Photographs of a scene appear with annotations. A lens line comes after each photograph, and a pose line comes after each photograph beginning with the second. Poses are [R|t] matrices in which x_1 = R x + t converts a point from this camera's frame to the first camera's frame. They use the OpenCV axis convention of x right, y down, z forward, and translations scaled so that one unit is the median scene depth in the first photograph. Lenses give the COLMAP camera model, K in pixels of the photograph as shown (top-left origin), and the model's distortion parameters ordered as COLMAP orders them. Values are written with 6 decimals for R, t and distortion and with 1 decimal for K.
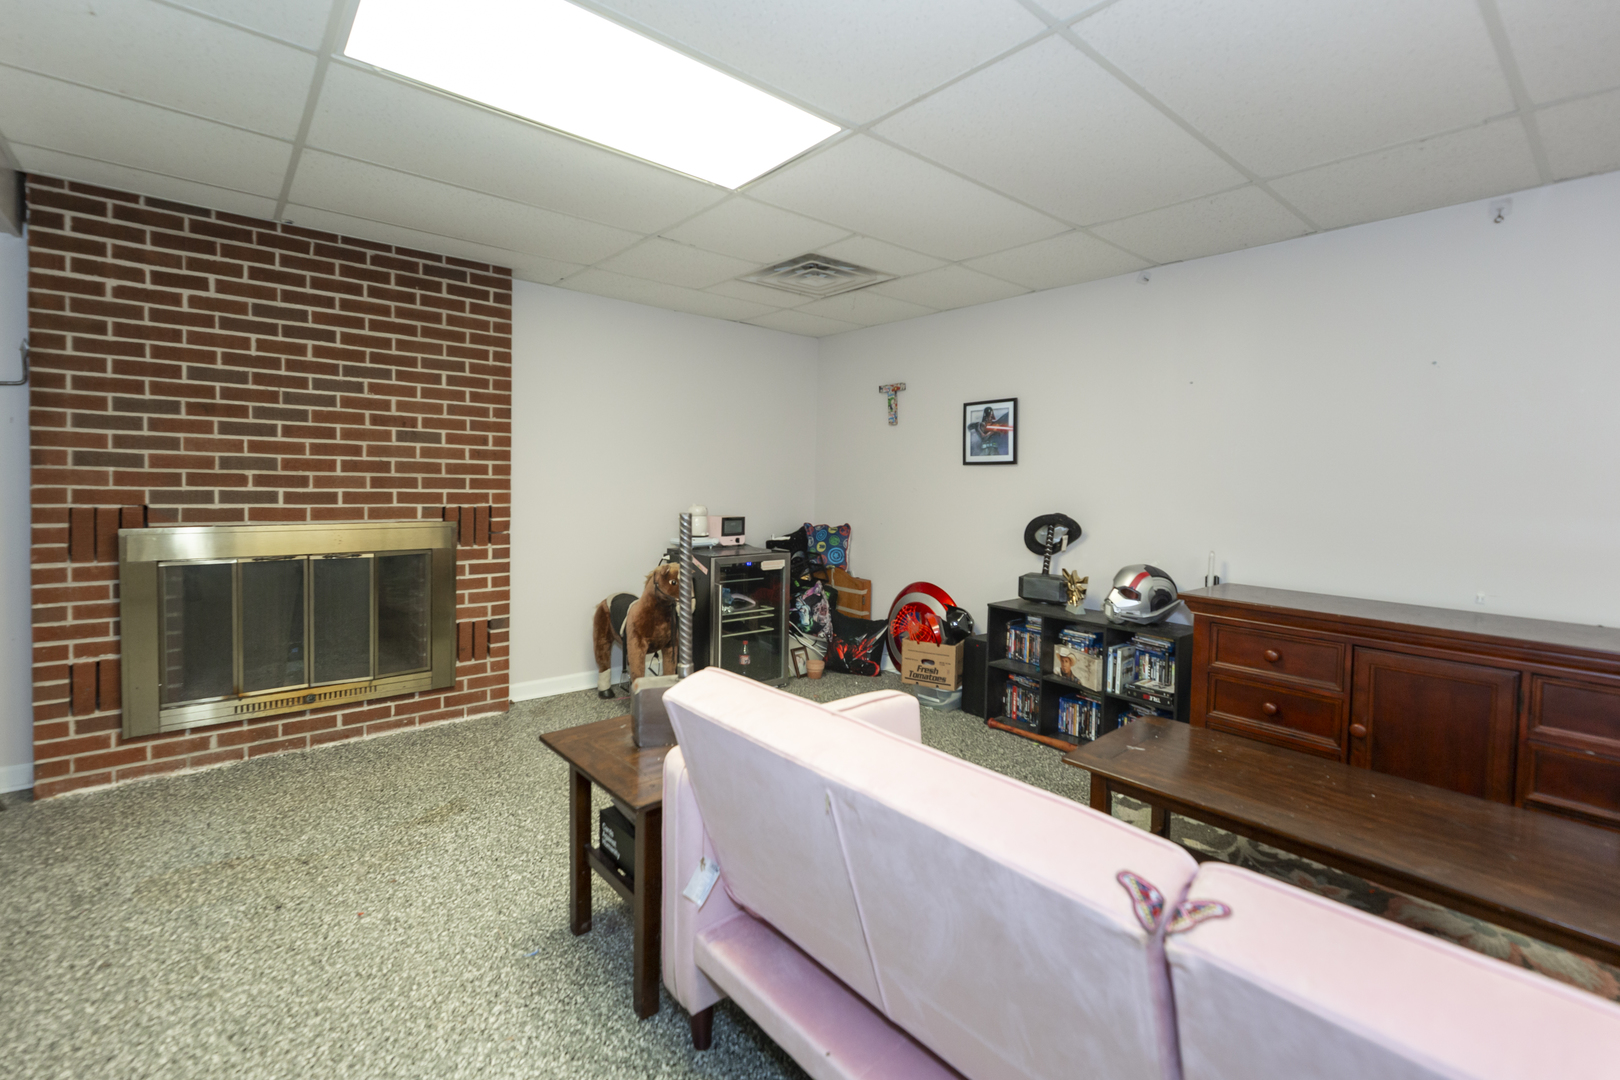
lens RADIAL K [[773.1, 0, 810.4], [0, 773.1, 530.0], [0, 0, 1]] dist [0.005569, -0.001922]
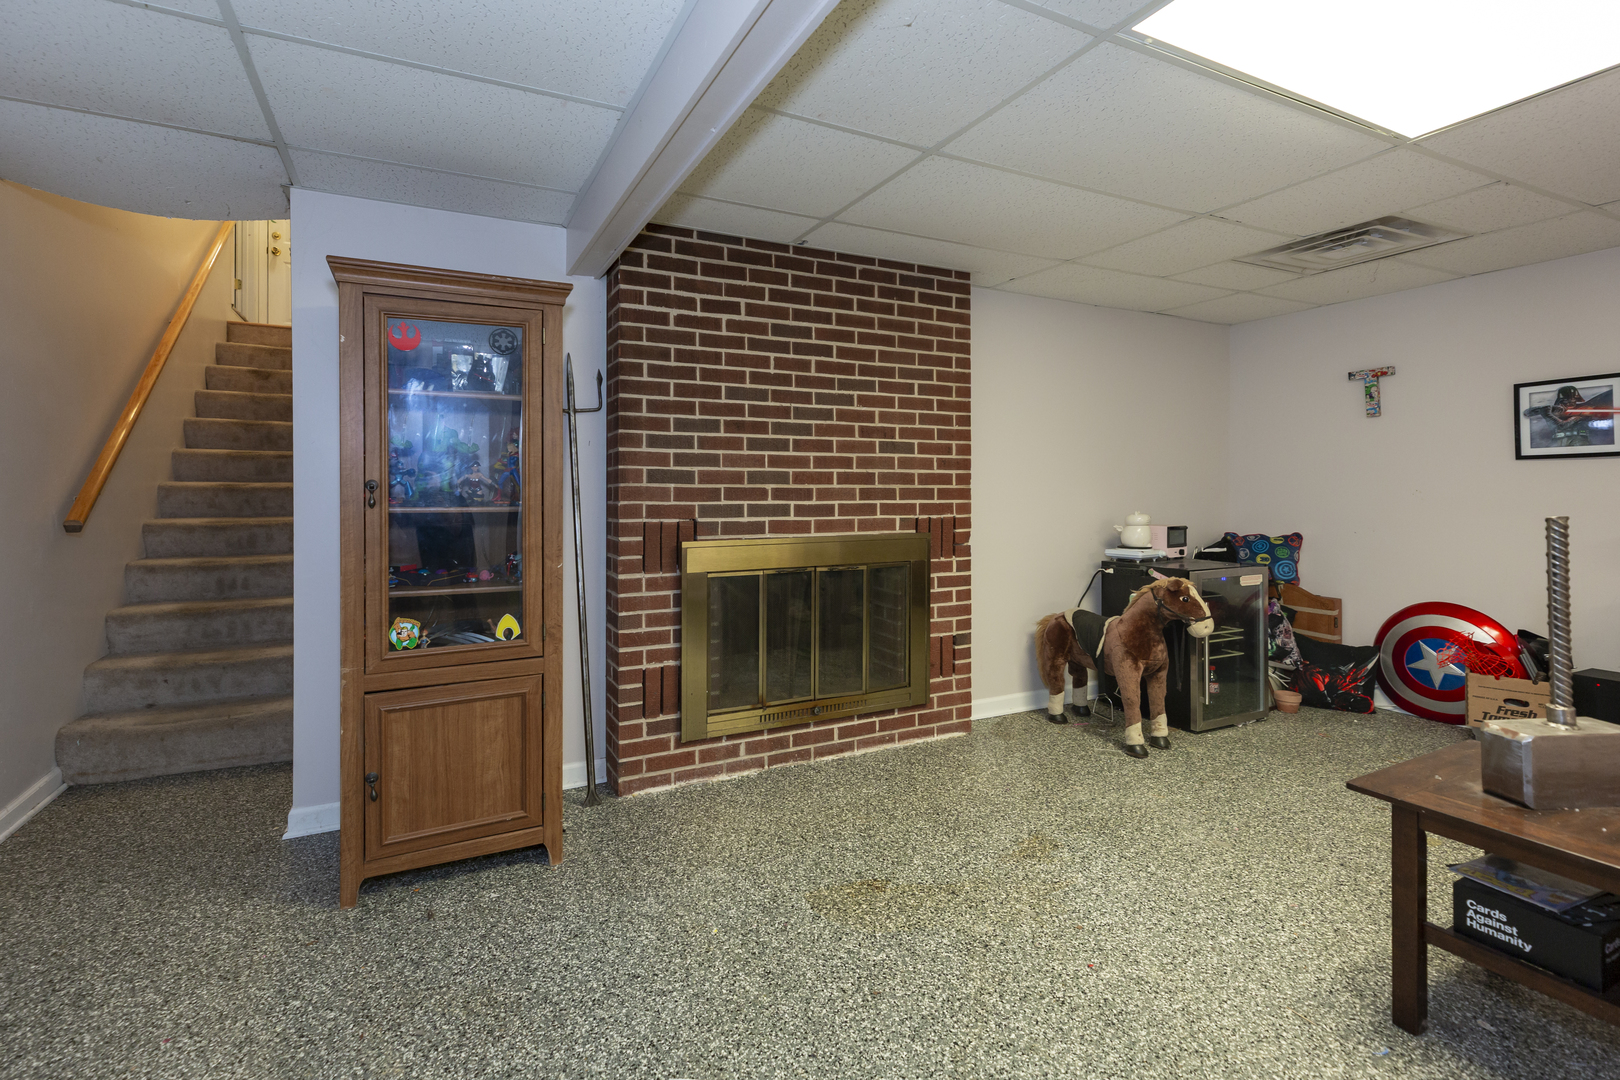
lens RADIAL K [[773.1, 0, 762.5], [0, 773.1, 512.0], [0, 0, 1]] dist [0.005569, -0.001922]
pose [[0.966394, -0.015029, -0.256624, -0.415095], [0.004748, 0.999163, -0.040633, 0.001219], [0.257020, 0.038049, 0.965657, 0.006191]]
